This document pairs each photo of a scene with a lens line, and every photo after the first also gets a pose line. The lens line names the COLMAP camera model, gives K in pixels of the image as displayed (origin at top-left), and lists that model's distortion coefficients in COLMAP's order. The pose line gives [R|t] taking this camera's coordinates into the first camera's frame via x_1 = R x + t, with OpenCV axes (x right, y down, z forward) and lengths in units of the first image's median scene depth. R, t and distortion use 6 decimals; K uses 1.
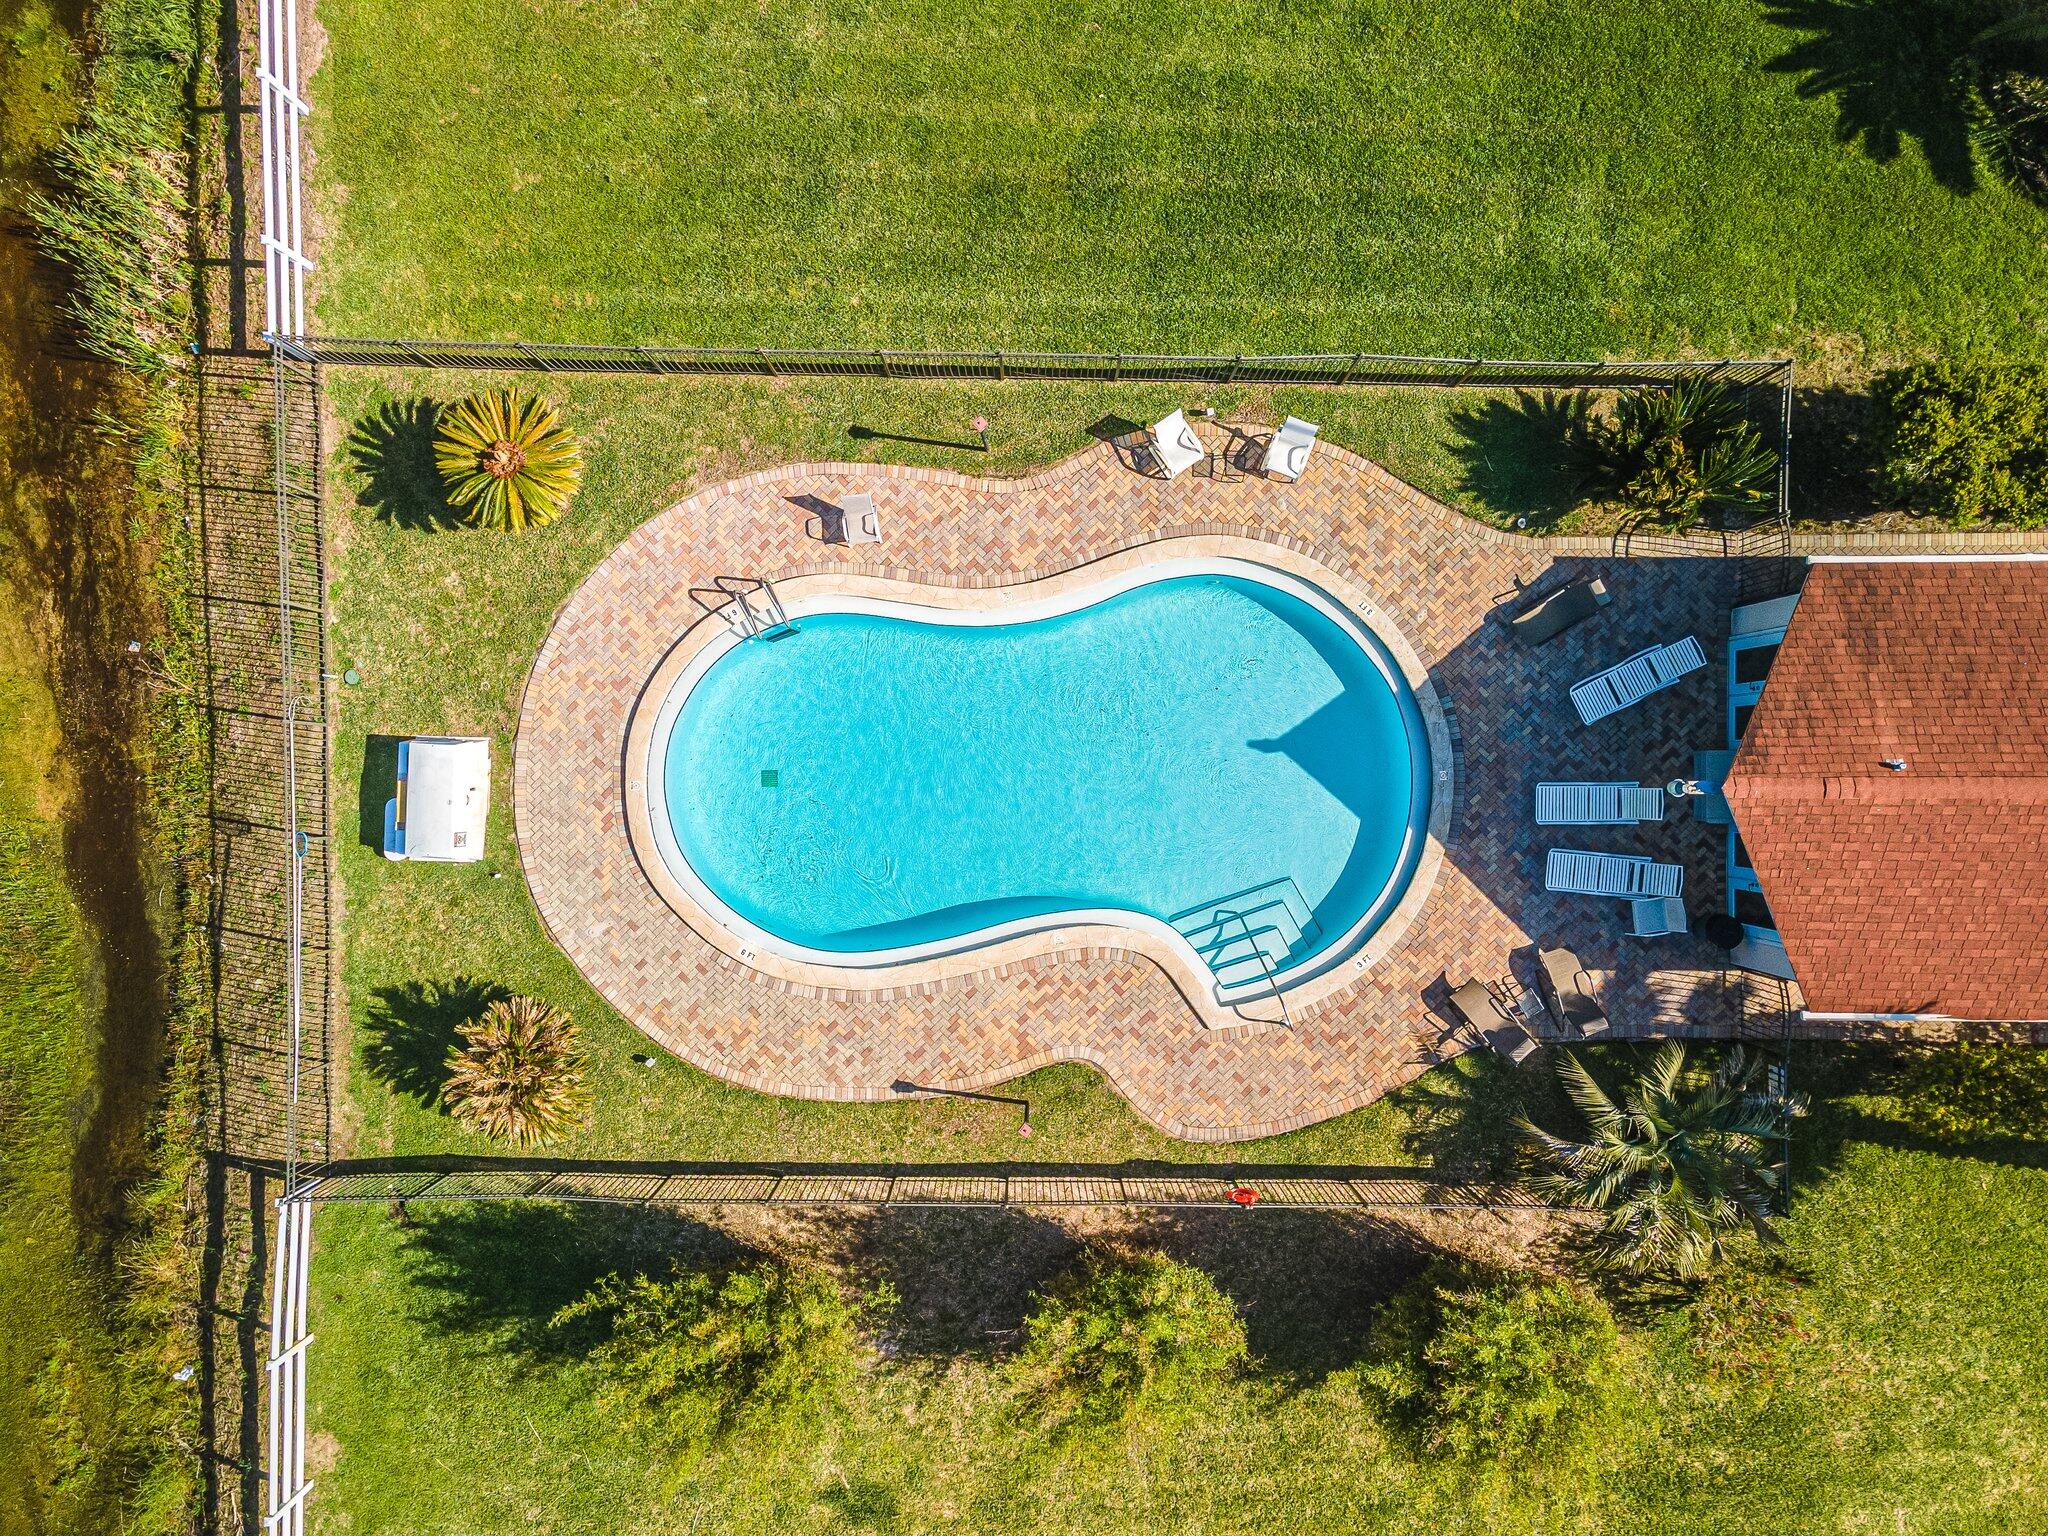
lens RADIAL K [[1484.7, 0, 1024.0], [0, 1484.7, 768.0], [0, 0, 1]] dist [0.016405, 0.083123]
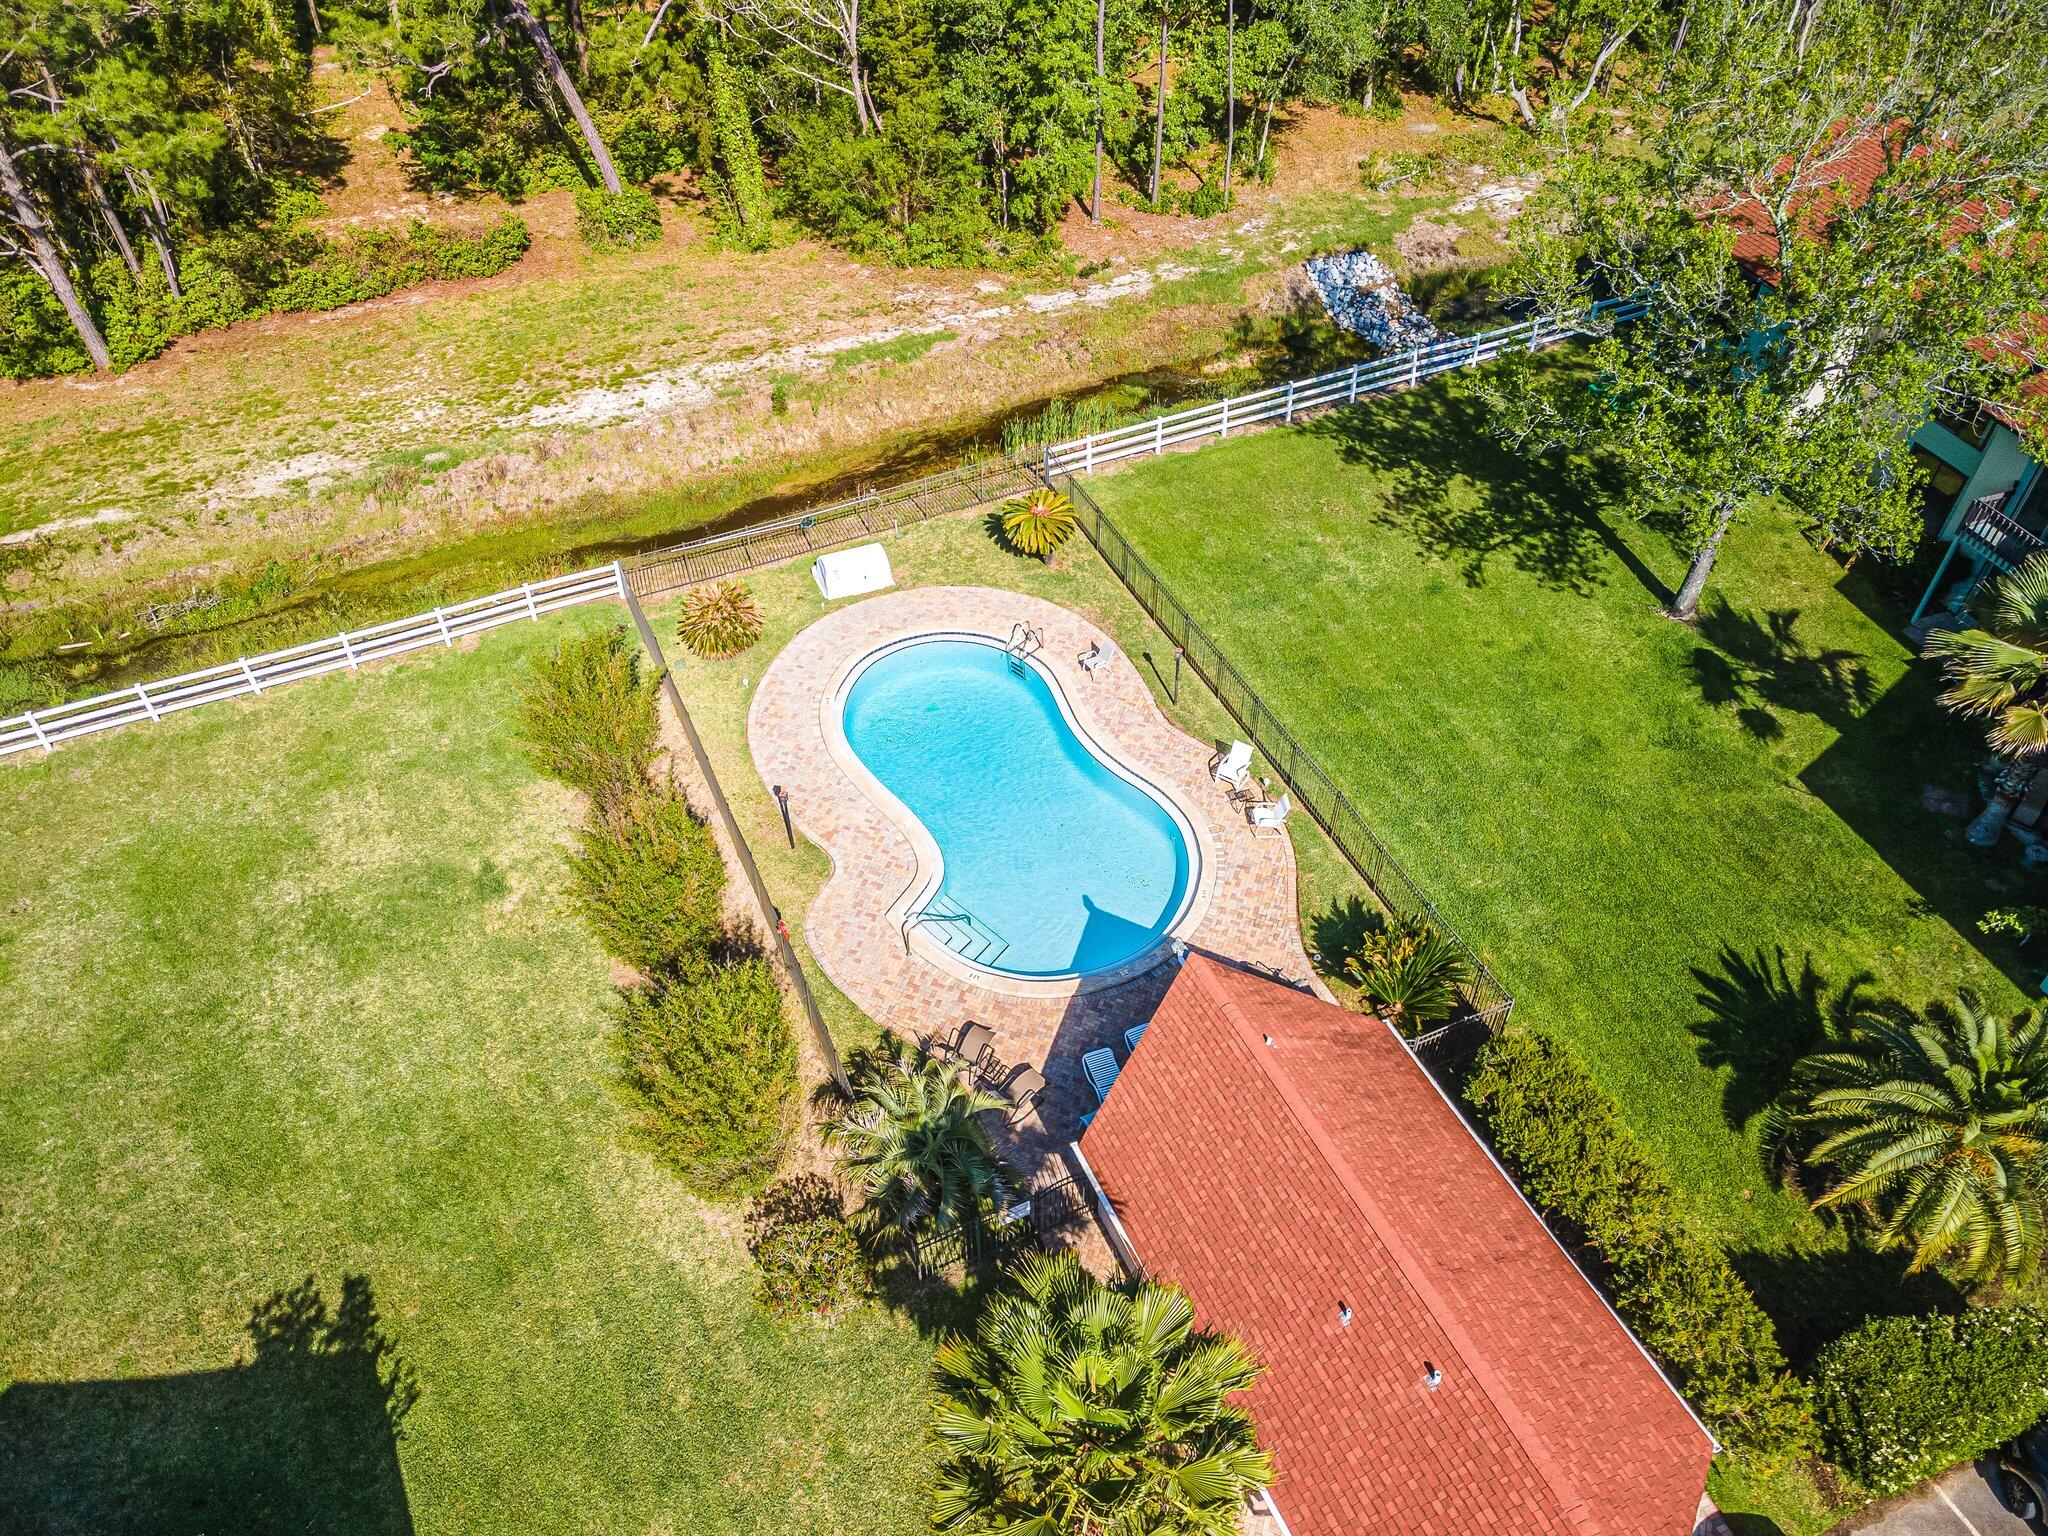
lens RADIAL K [[1484.7, 0, 1024.0], [0, 1484.7, 768.0], [0, 0, 1]] dist [0.016405, 0.083123]
pose [[0.415576, 0.632002, -0.654117, 0.997540], [-0.909503, 0.296650, -0.291208, 0.420218], [0.010000, 0.715941, 0.698089, -0.070829]]
